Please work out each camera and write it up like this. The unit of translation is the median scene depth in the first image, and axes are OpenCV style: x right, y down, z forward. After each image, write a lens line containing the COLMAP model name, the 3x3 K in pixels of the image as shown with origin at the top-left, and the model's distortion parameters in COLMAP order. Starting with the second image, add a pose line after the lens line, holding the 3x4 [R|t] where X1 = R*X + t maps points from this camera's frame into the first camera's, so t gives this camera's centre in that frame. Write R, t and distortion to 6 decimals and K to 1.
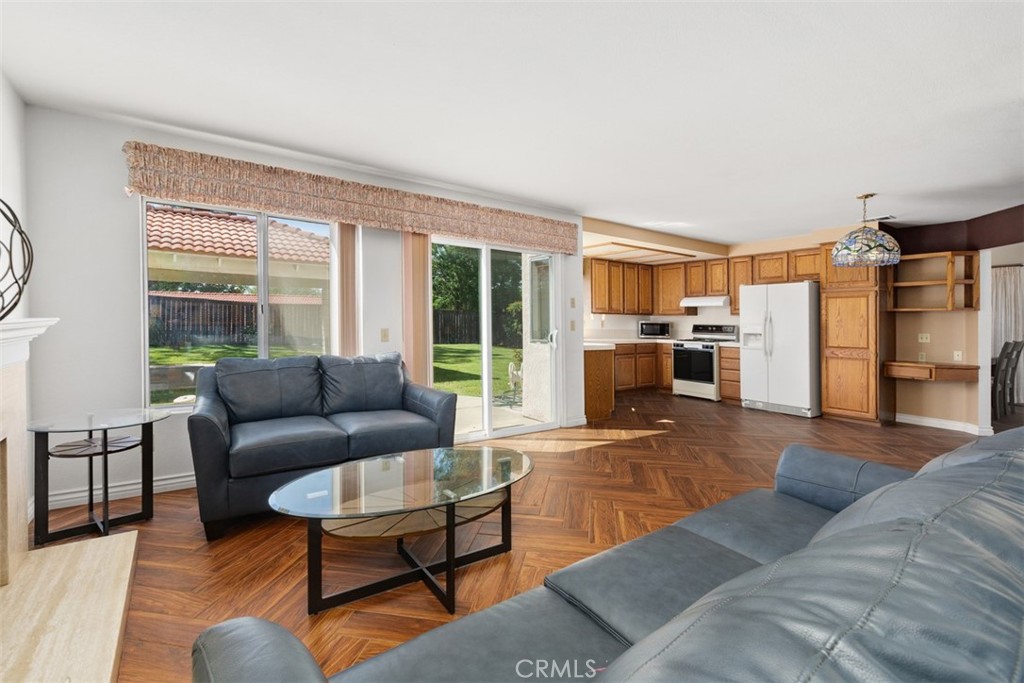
lens RADIAL K [[471.2, 0, 511.1], [0, 471.2, 314.9], [0, 0, 1]] dist [0.000228, -0.000418]
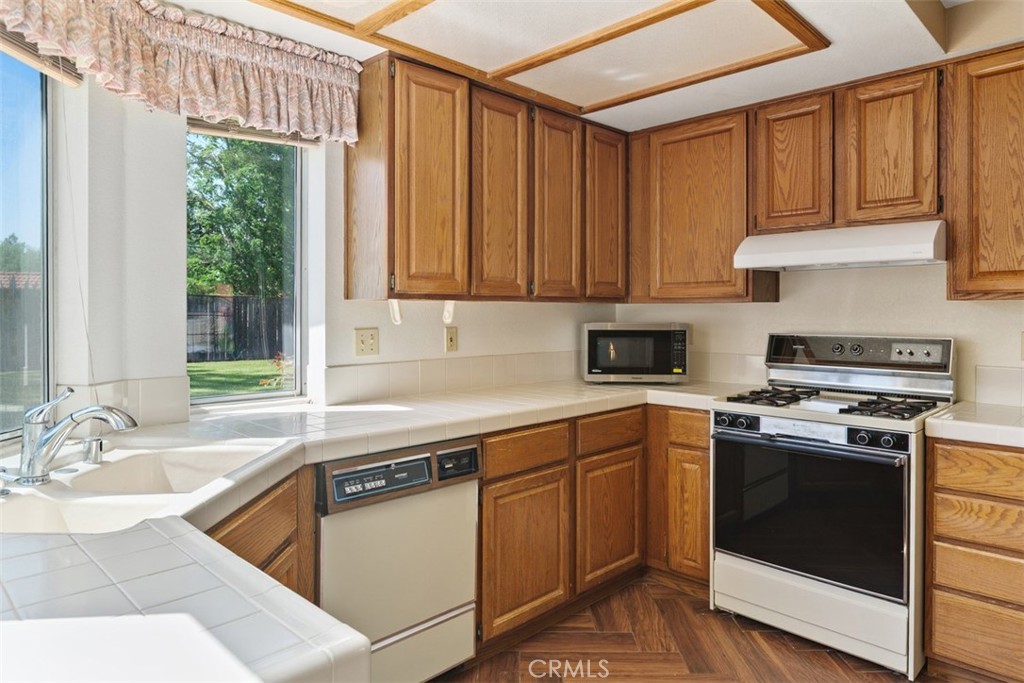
lens RADIAL K [[642.6, 0, 513.0], [0, 642.6, 316.0], [0, 0, 1]] dist [-0.002034, 0.000072]
pose [[0.987354, -0.011048, 0.158144, 0.183163], [0.007837, 0.999751, 0.020912, 0.000442], [-0.158336, -0.019408, 0.987195, 0.675760]]
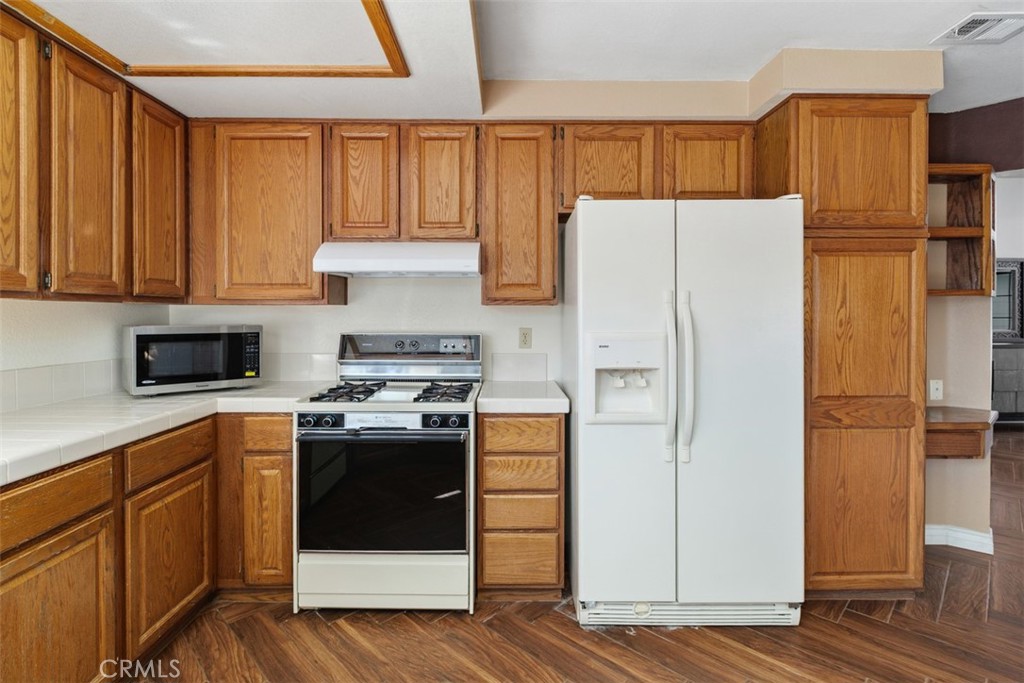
lens RADIAL K [[499.1, 0, 510.5], [0, 499.1, 317.7], [0, 0, 1]] dist [-0.001896, -0.000181]
pose [[0.583296, -0.014416, 0.812132, 0.194559], [-0.006146, 0.999736, 0.022160, 0.001955], [-0.812236, -0.017917, 0.583053, 0.751443]]
